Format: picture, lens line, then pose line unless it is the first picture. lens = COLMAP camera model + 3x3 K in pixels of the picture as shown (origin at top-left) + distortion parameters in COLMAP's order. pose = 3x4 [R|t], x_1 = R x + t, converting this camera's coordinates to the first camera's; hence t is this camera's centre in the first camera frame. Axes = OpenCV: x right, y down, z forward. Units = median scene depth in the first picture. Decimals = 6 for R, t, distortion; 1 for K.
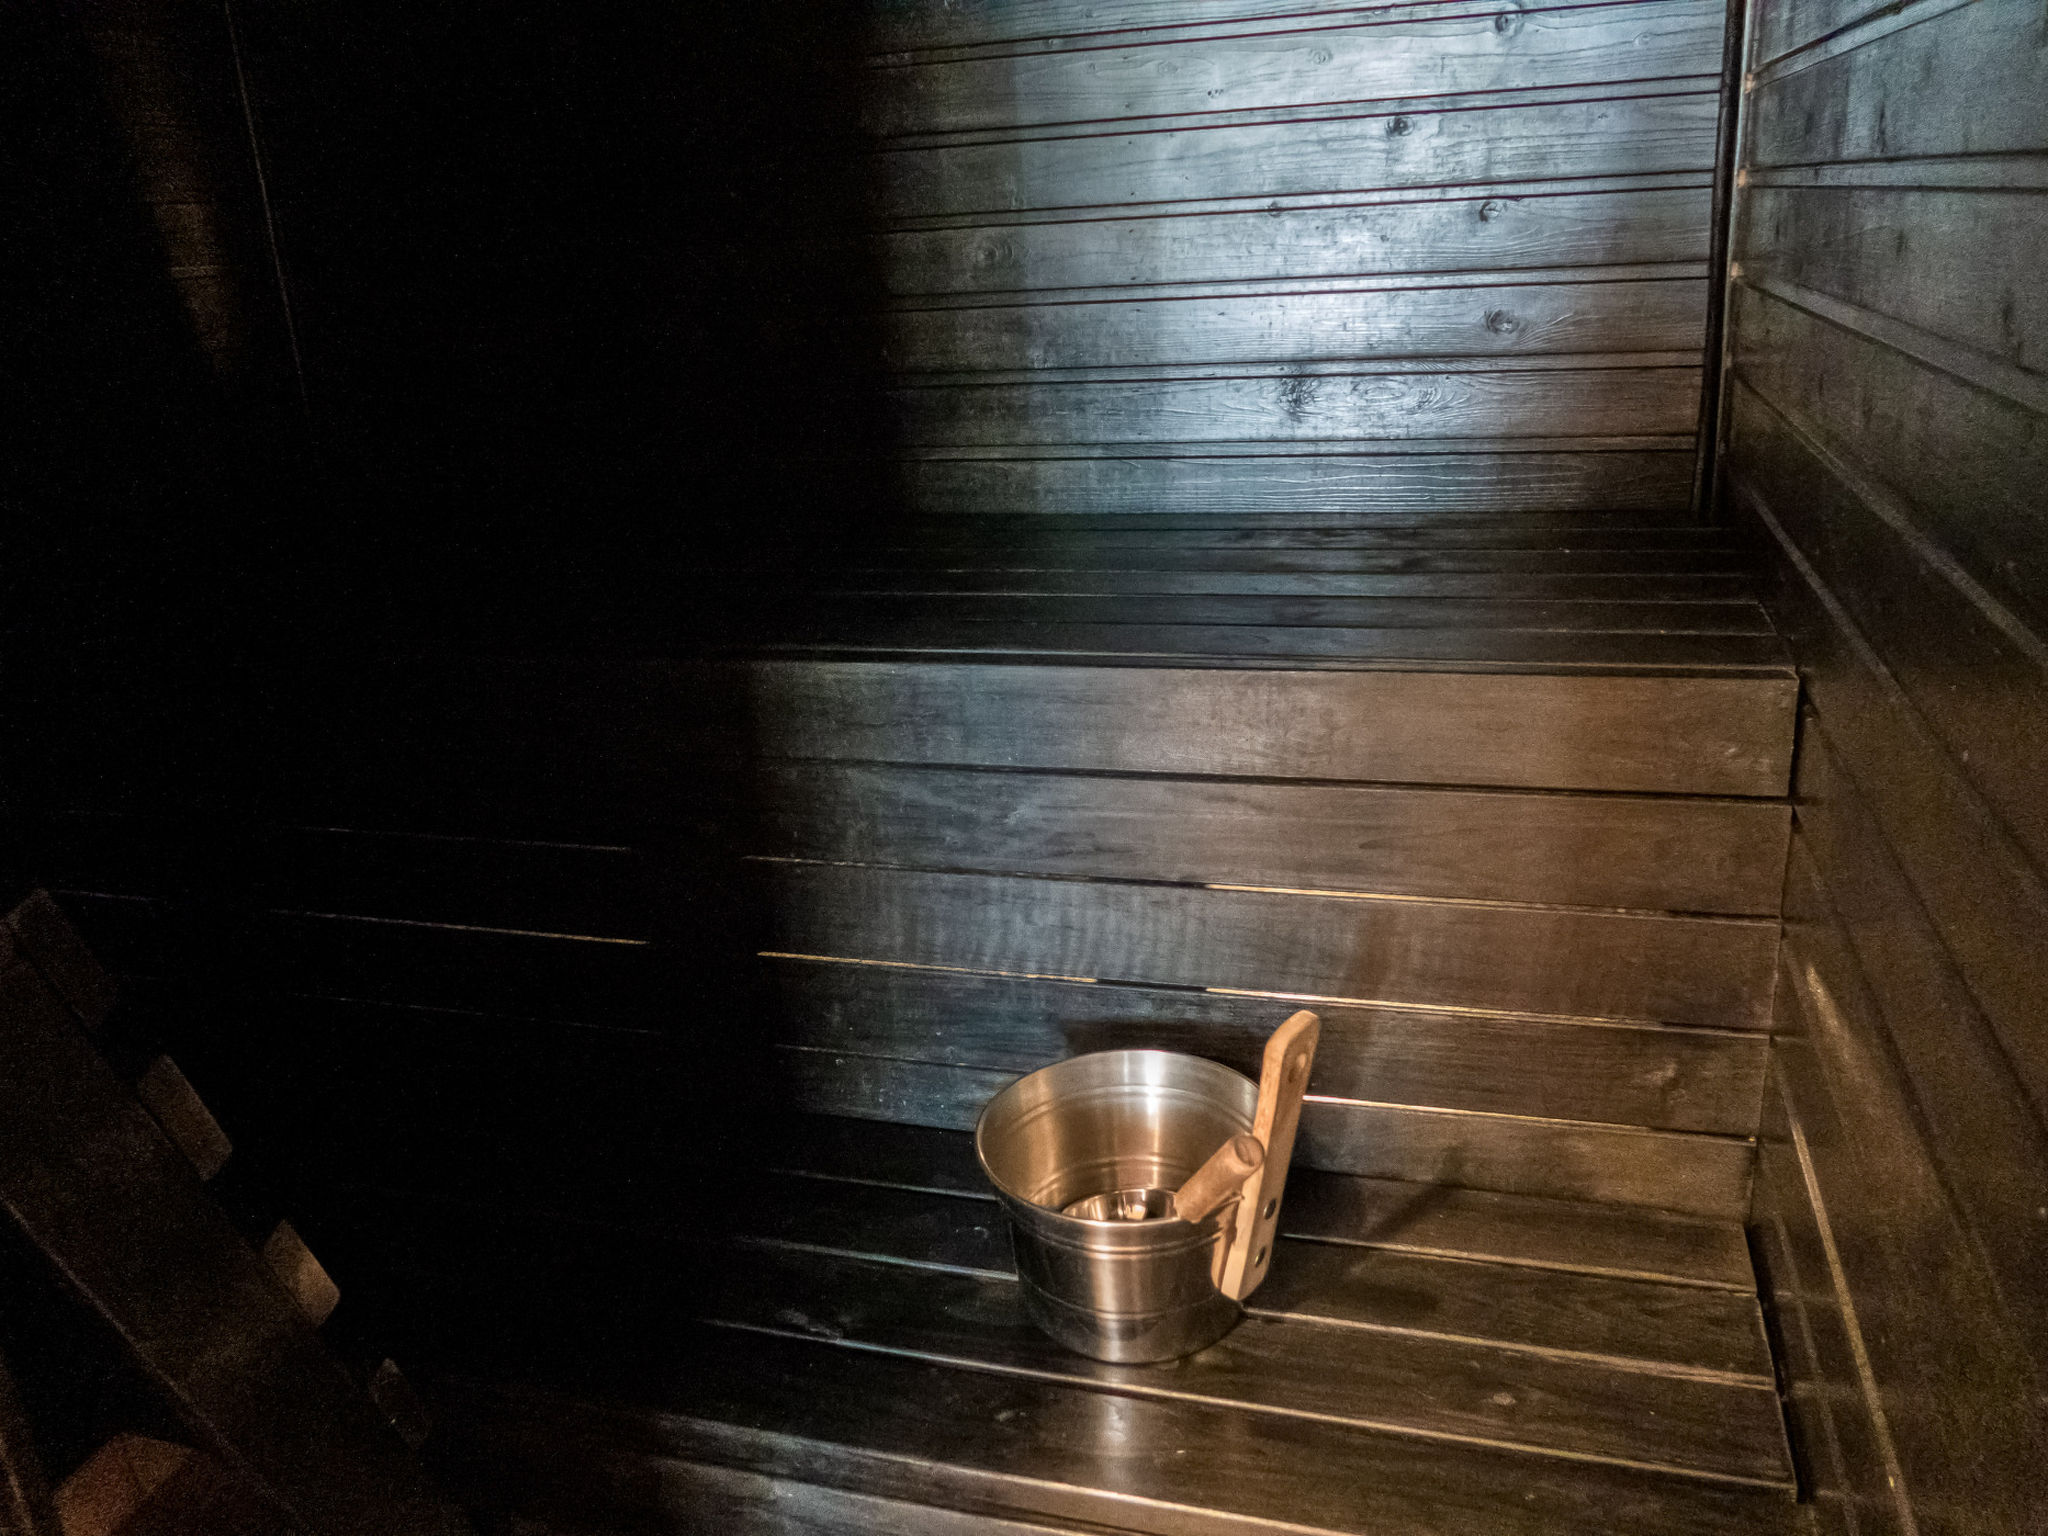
lens RADIAL K [[1588.7, 0, 1030.2], [0, 1588.7, 770.1], [0, 0, 1]] dist [-0.040150, 0.025958]
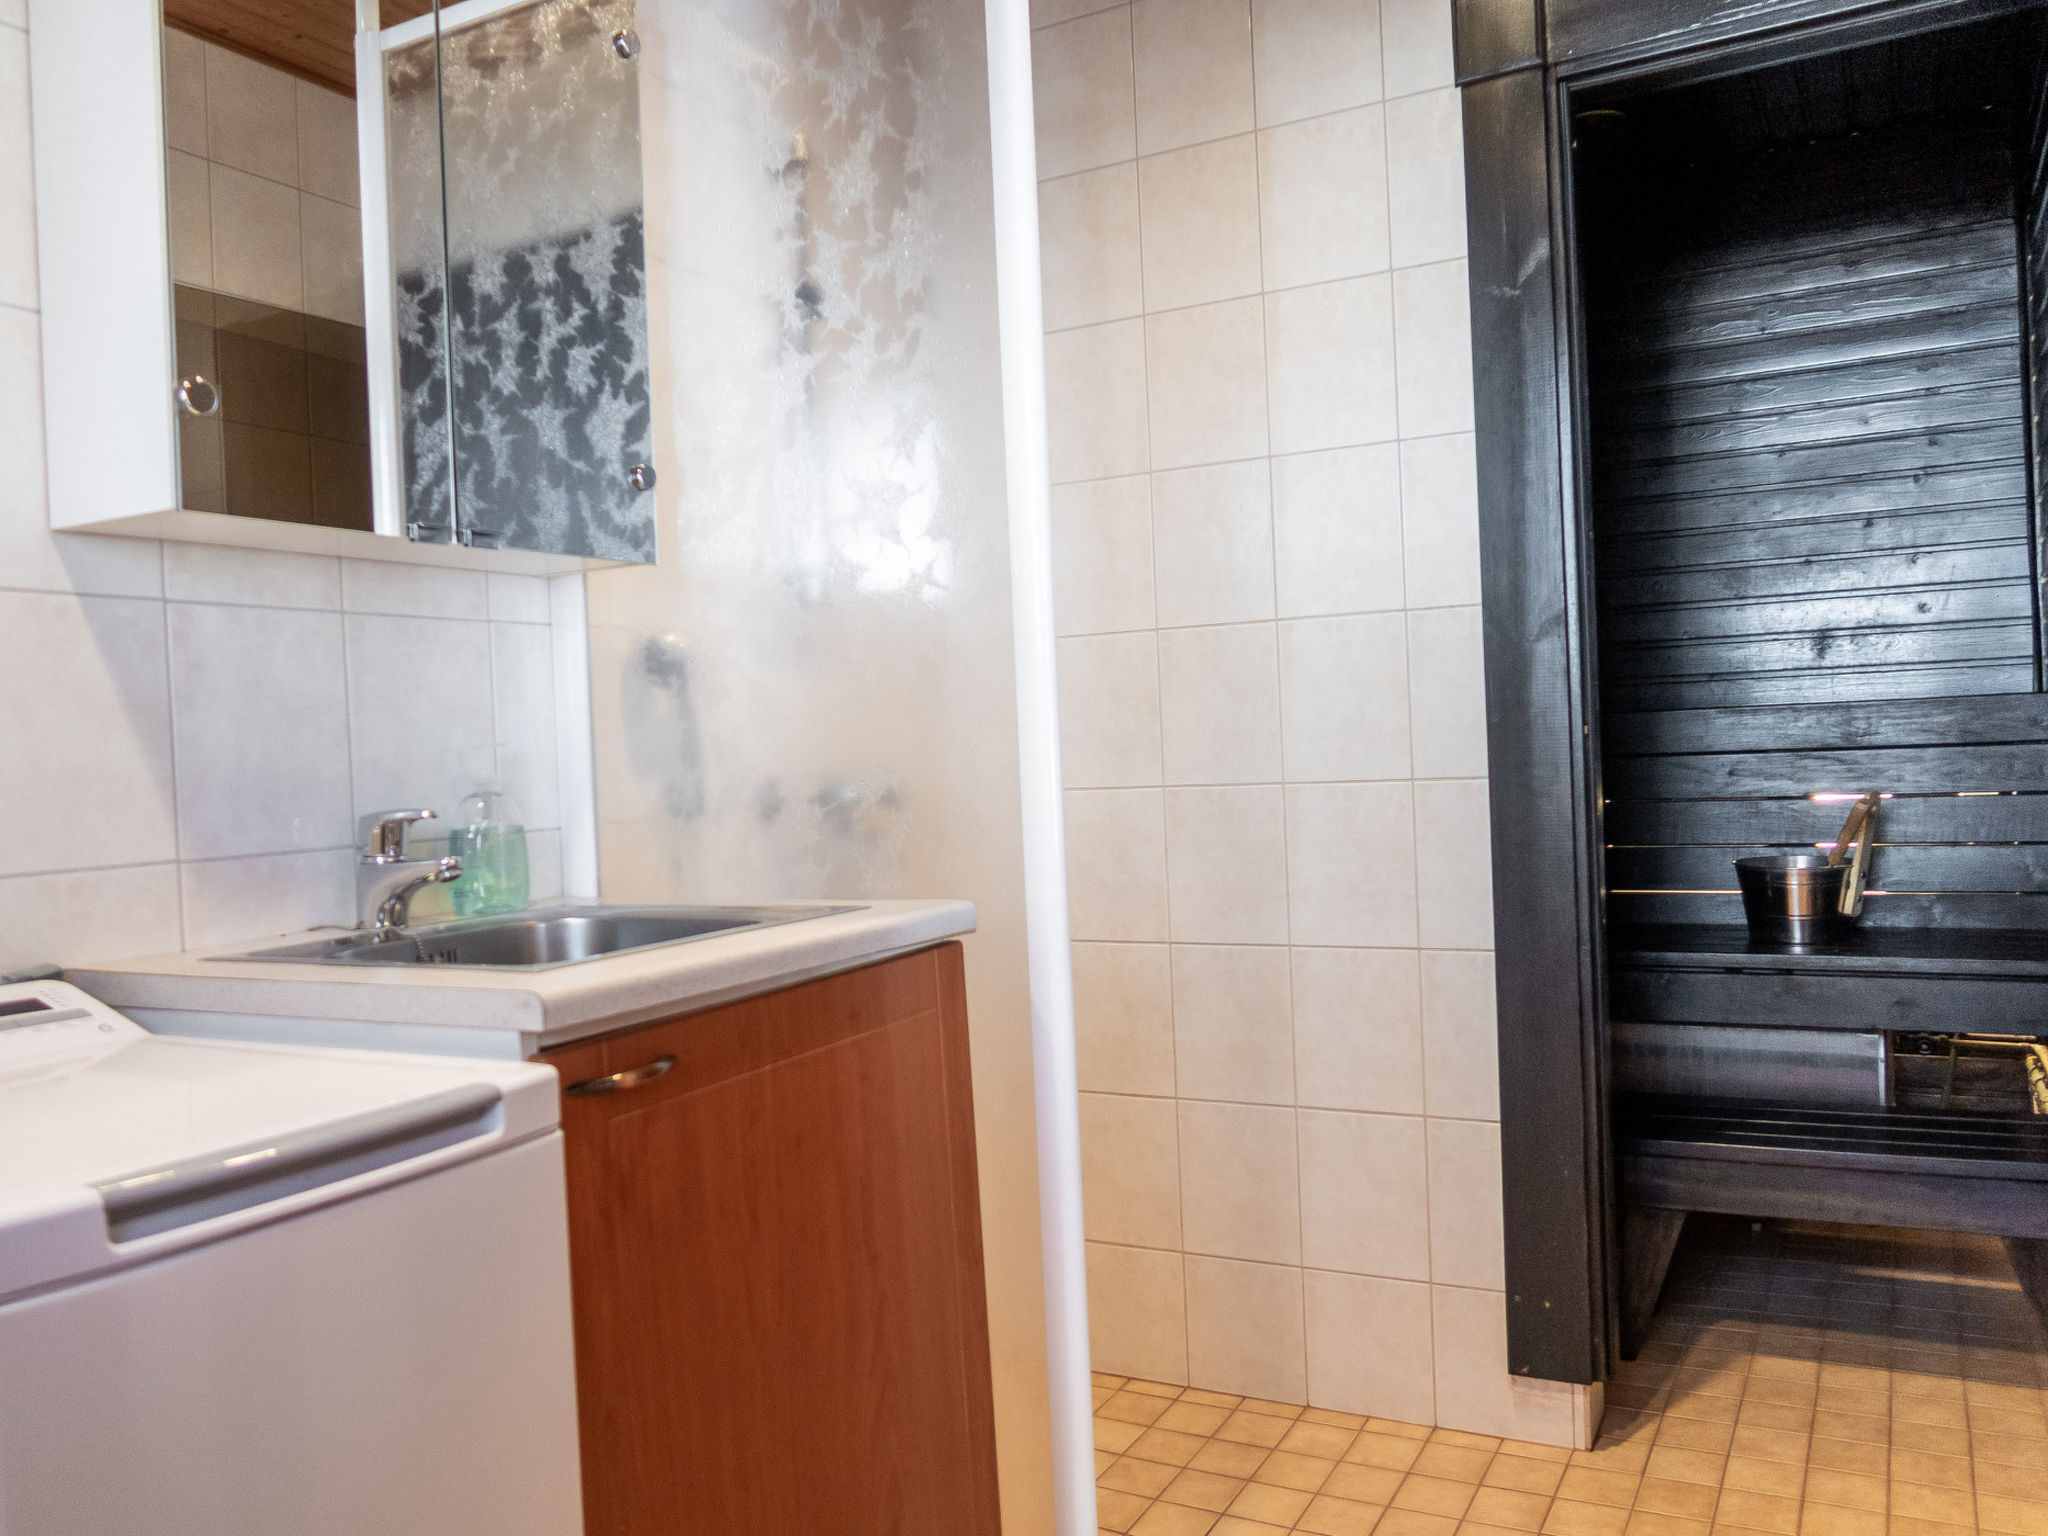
lens RADIAL K [[1588.7, 0, 1020.0], [0, 1588.7, 766.2], [0, 0, 1]] dist [-0.040150, 0.025958]
pose [[0.973155, 0.016131, -0.229583, -0.397334], [-0.084972, 0.952245, -0.293272, 0.637972], [0.213888, 0.304908, 0.928053, -1.152512]]
